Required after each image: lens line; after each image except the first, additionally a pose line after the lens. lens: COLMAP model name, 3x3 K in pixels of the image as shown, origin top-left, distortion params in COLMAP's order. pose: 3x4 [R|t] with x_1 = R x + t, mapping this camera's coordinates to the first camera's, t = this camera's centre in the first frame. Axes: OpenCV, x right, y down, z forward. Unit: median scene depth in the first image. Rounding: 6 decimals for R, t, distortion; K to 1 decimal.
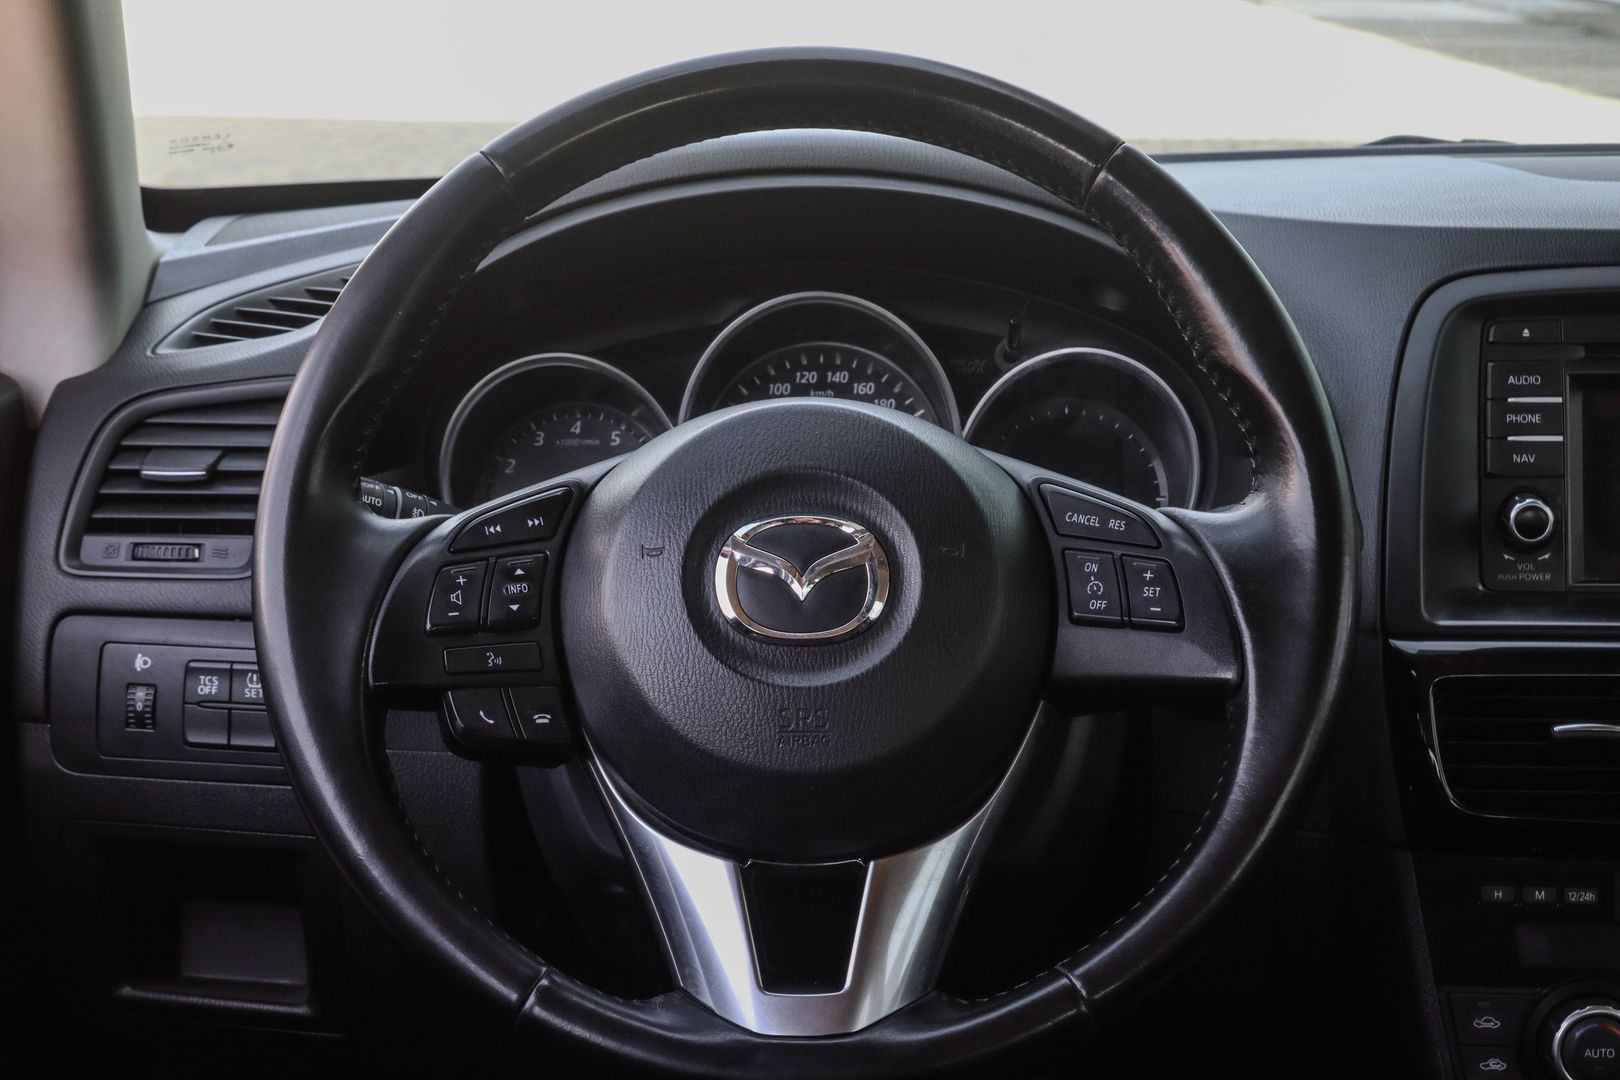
lens RADIAL K [[3272.6, 0, 810.0], [0, 3272.6, 540.0], [0, 0, 1]] dist [0.088106, -0.016075]
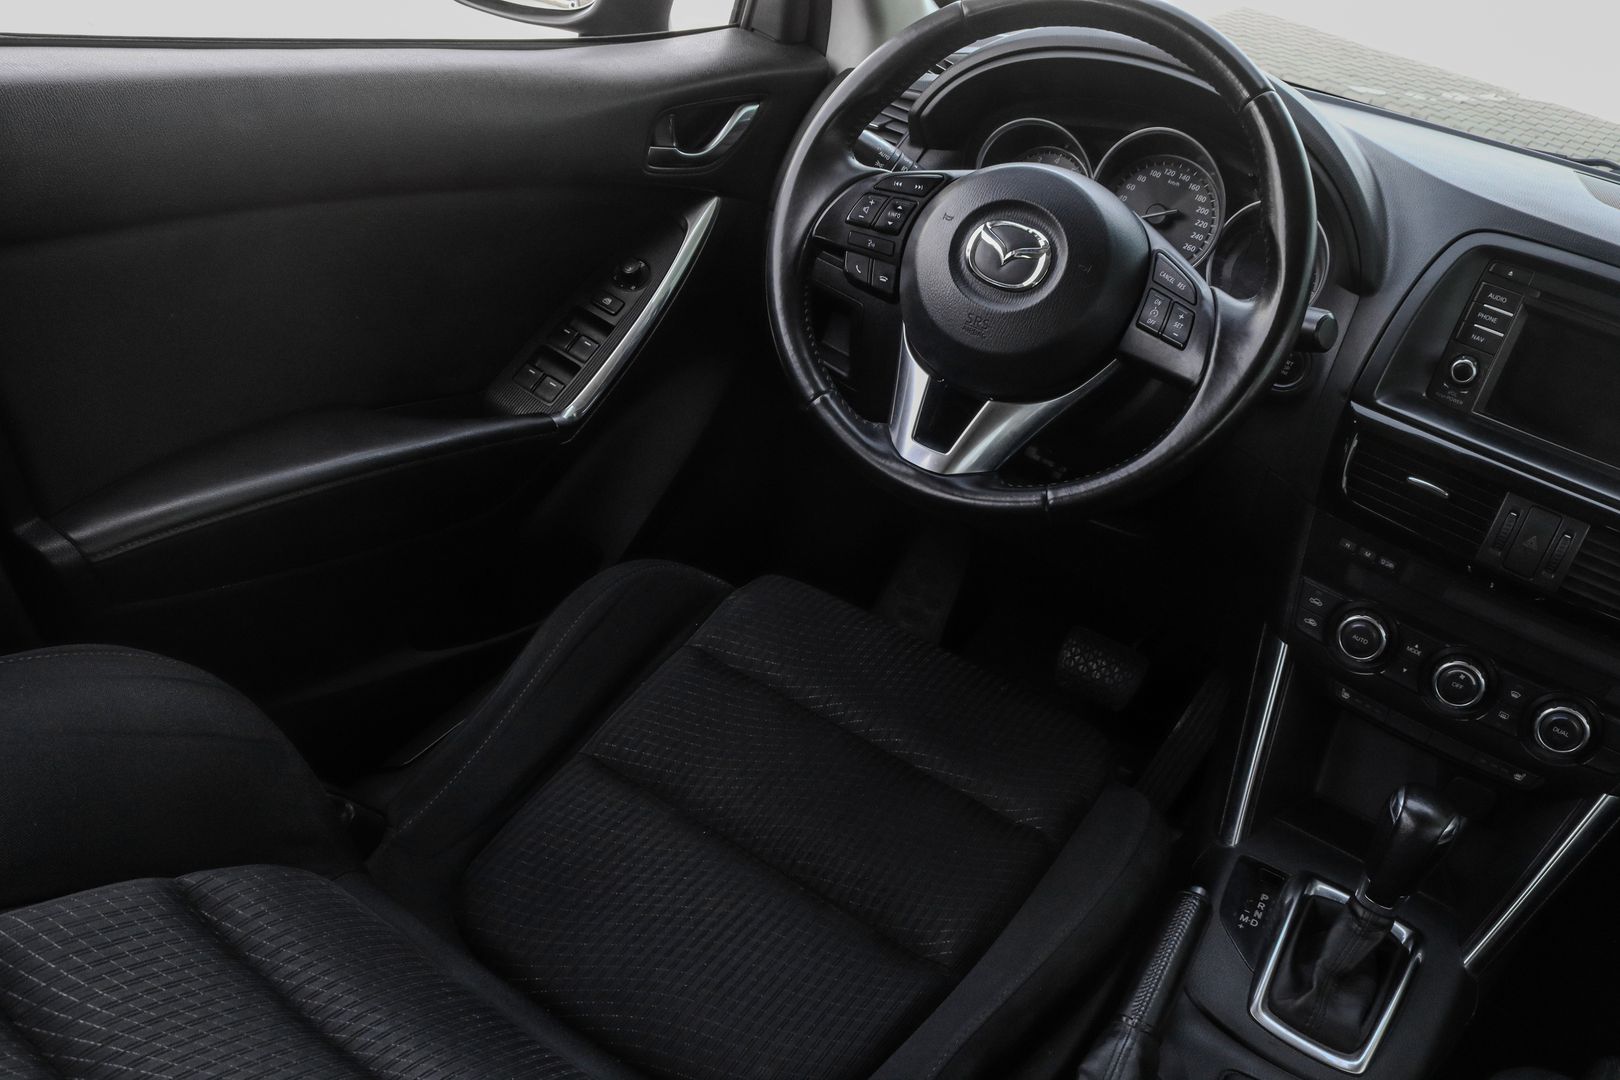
lens RADIAL K [[1343.3, 0, 799.8], [0, 1343.3, 549.4], [0, 0, 1]] dist [-0.162784, 0.129292]
pose [[0.836638, 0.410051, -0.363174, 0.248610], [-0.293291, 0.895320, 0.335233, -0.059010], [0.462620, -0.173953, 0.869323, 0.211652]]
